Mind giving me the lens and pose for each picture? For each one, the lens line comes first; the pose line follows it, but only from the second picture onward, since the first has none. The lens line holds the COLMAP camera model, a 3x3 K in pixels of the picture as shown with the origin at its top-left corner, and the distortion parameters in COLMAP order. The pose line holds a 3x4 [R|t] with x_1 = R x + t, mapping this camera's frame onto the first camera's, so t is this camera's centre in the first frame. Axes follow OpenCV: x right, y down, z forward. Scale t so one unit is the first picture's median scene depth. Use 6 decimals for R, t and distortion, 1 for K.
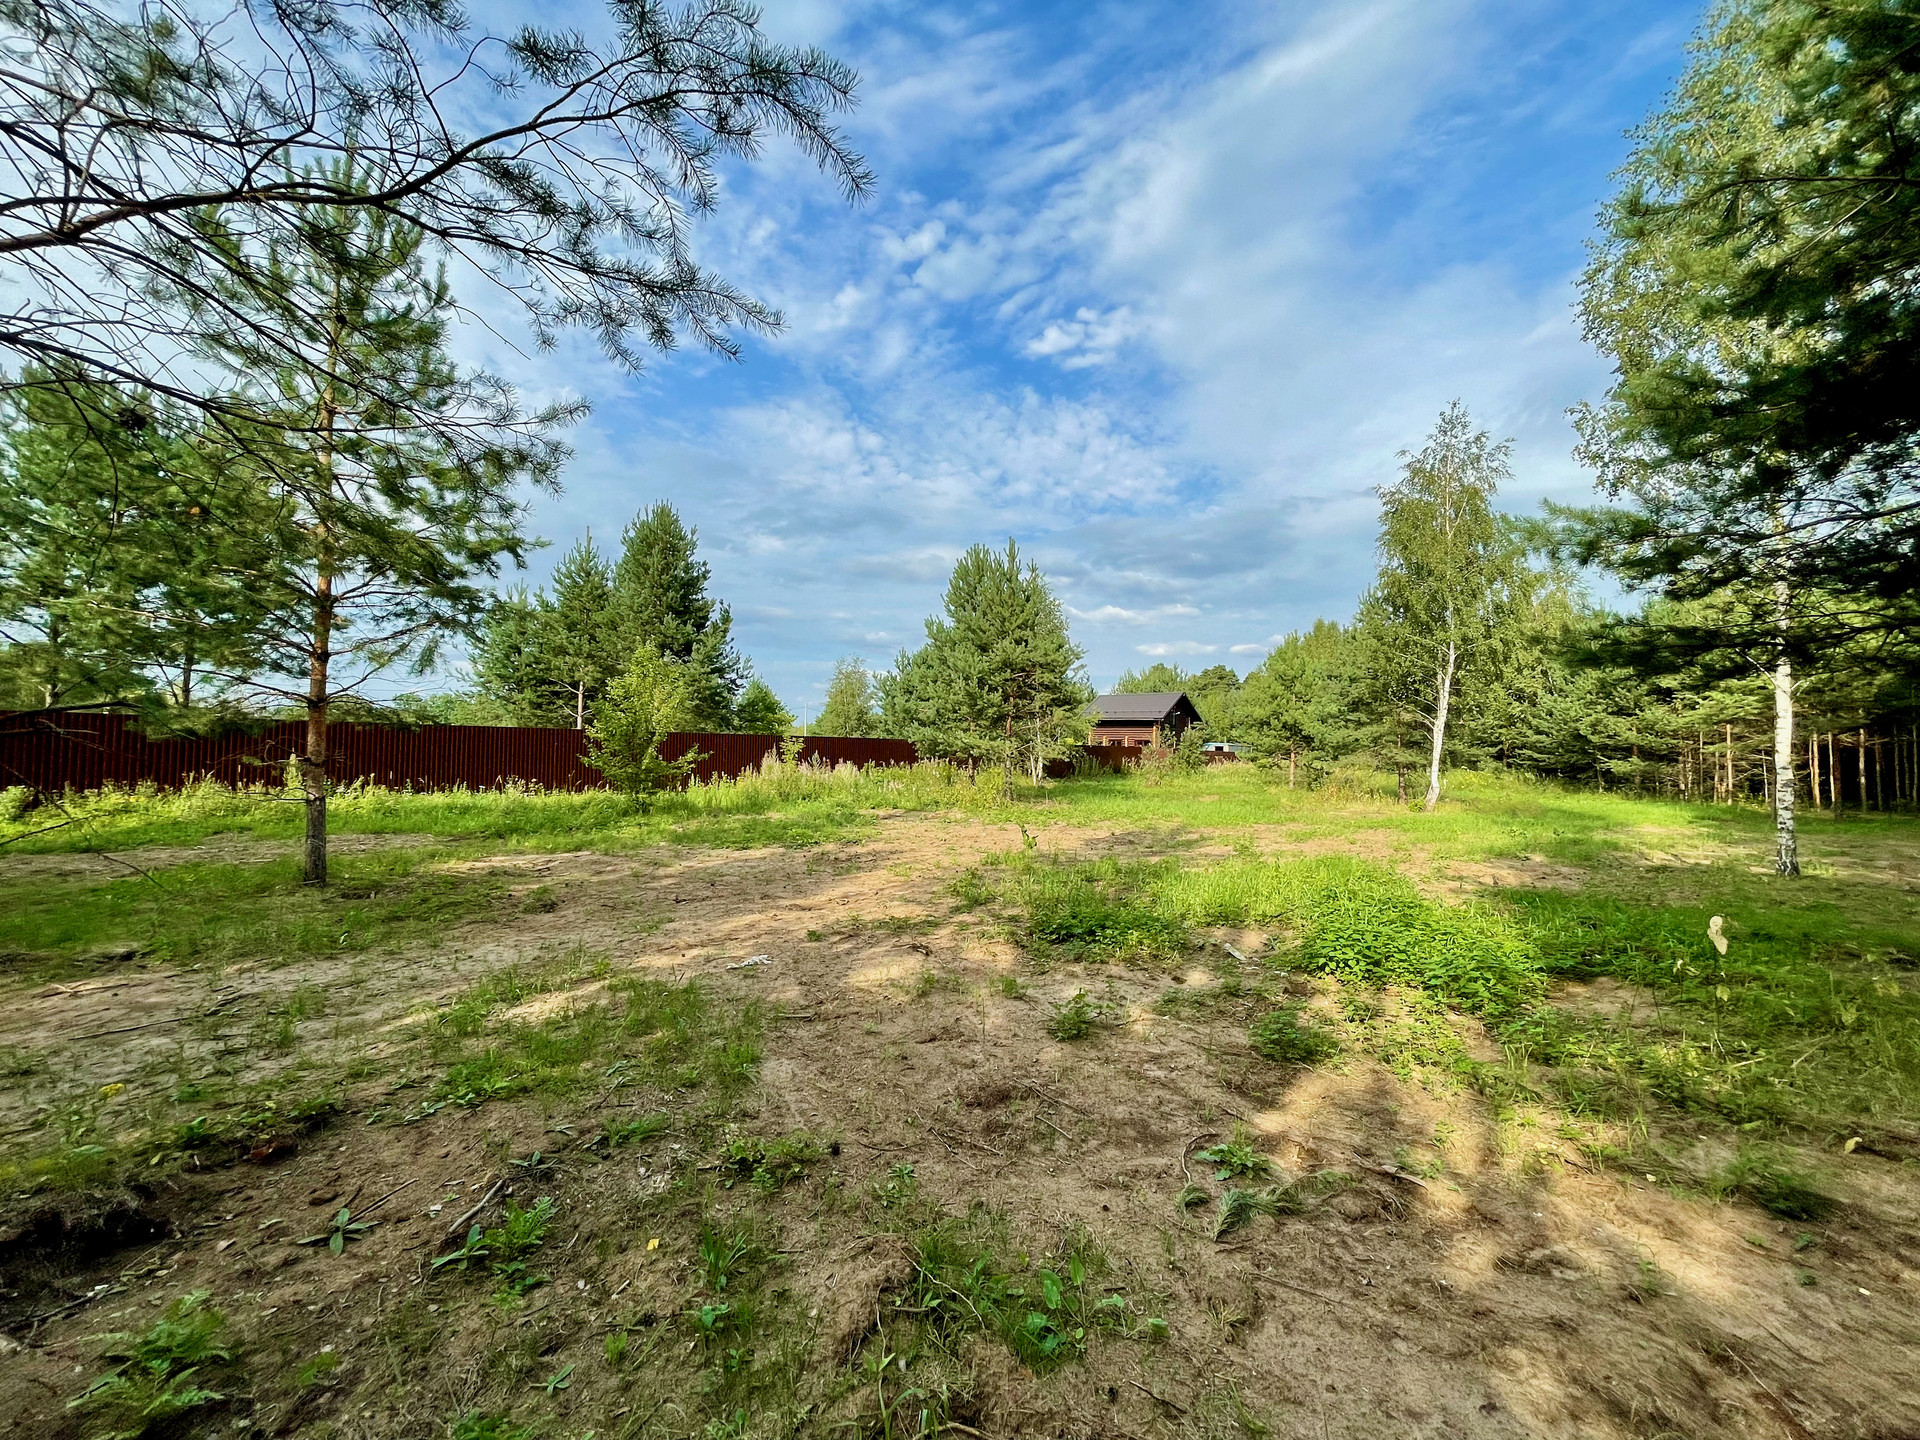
lens RADIAL K [[770.5, 0, 952.2], [0, 770.5, 717.8], [0, 0, 1]] dist [-0.002958, 0.000228]
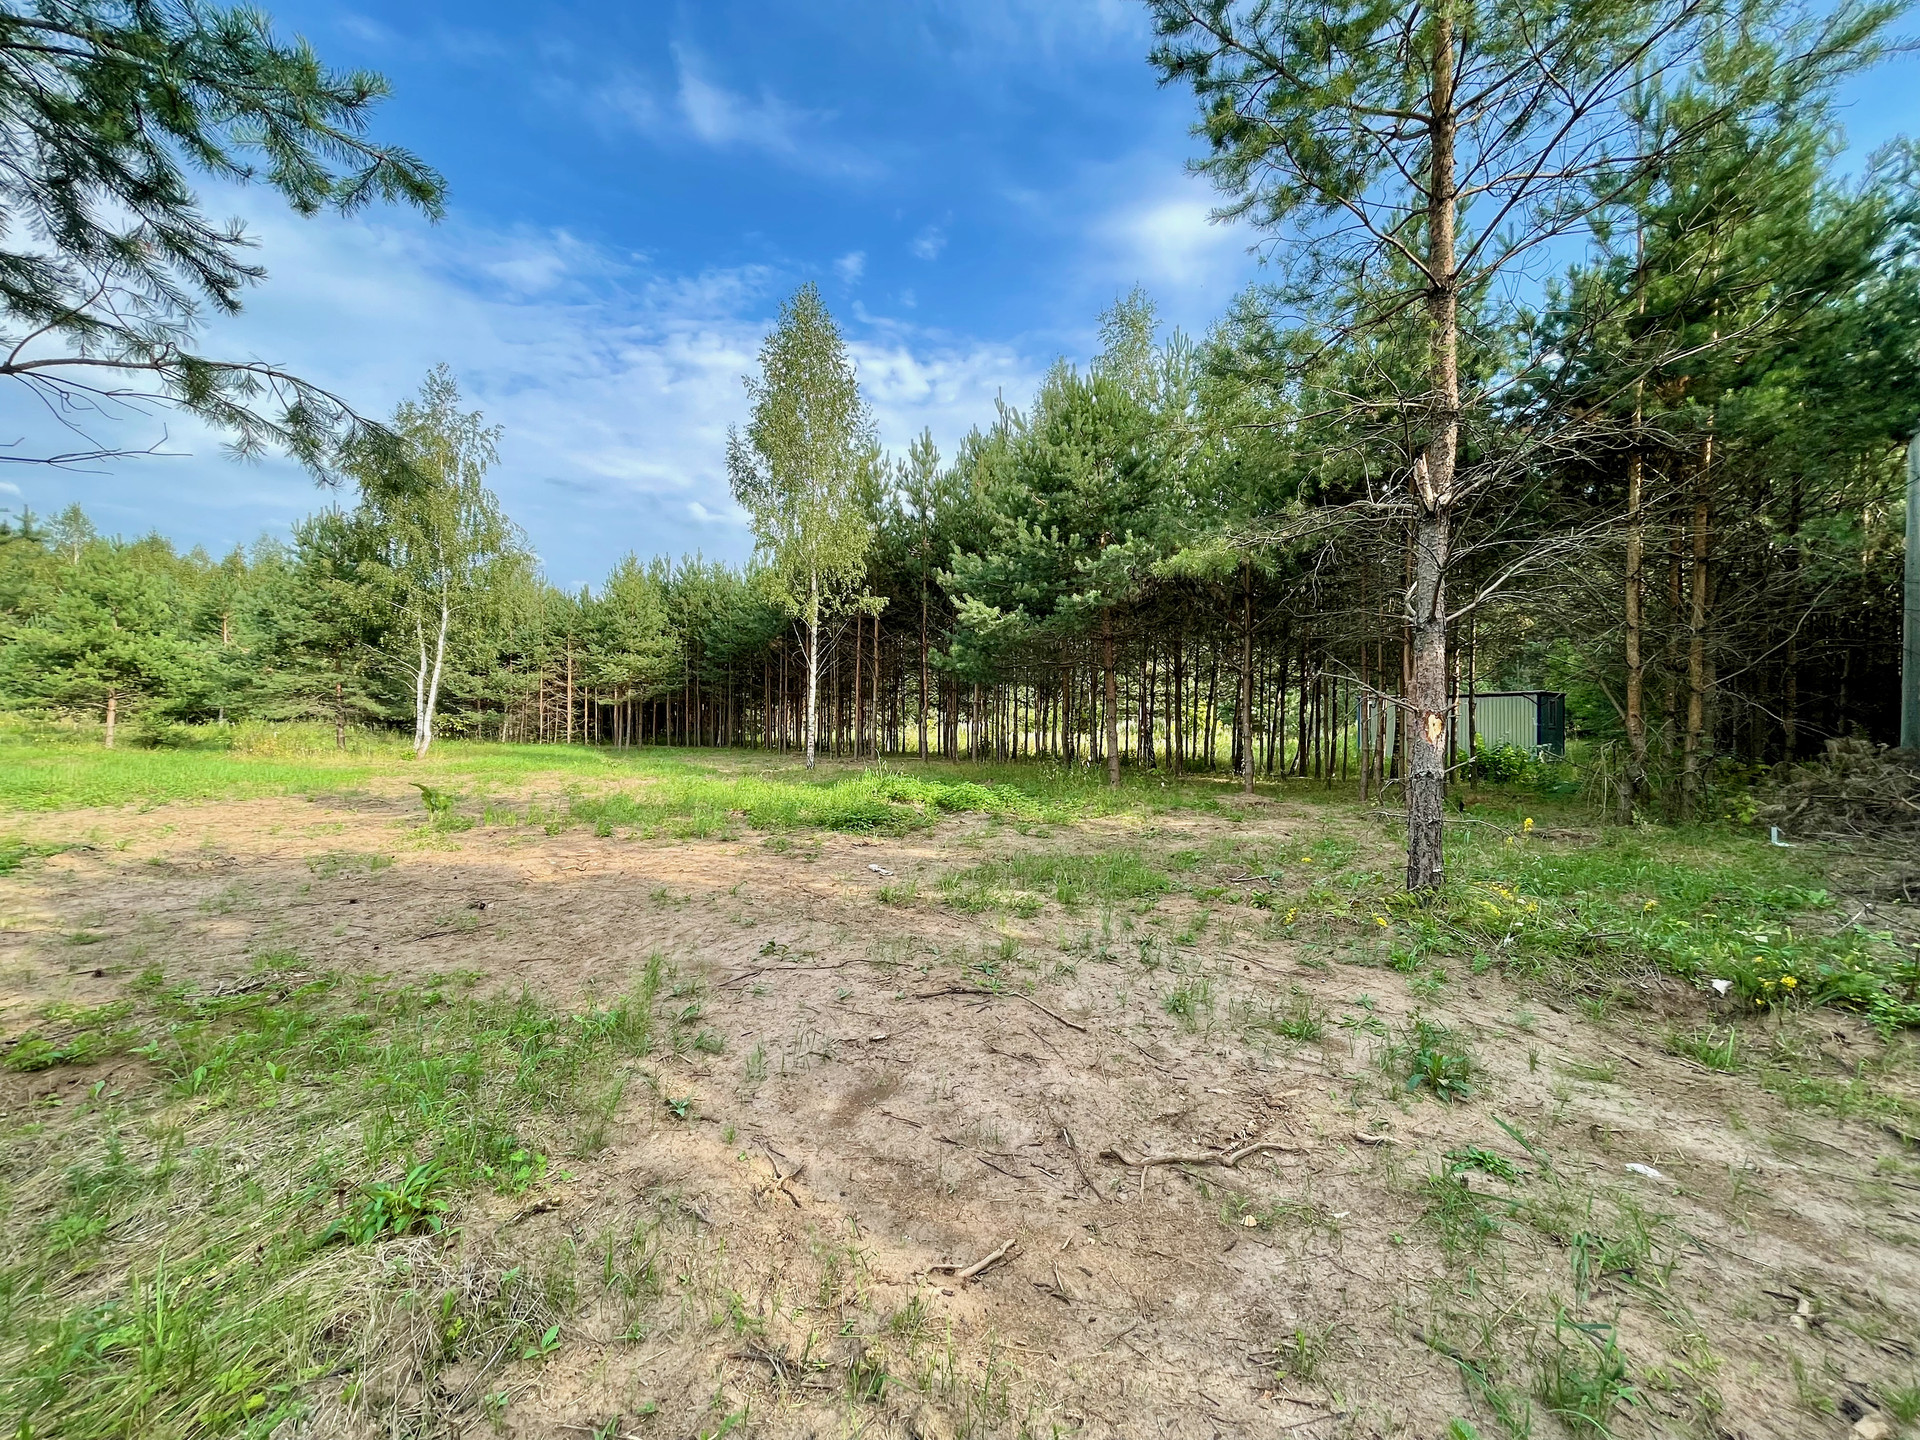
lens RADIAL K [[770.5, 0, 960.8], [0, 770.5, 724.9], [0, 0, 1]] dist [-0.002958, 0.000228]
pose [[0.095376, -0.009281, 0.995398, -0.321375], [-0.059123, 0.998138, 0.014971, 0.015645], [-0.993684, -0.060279, 0.094650, 0.172686]]
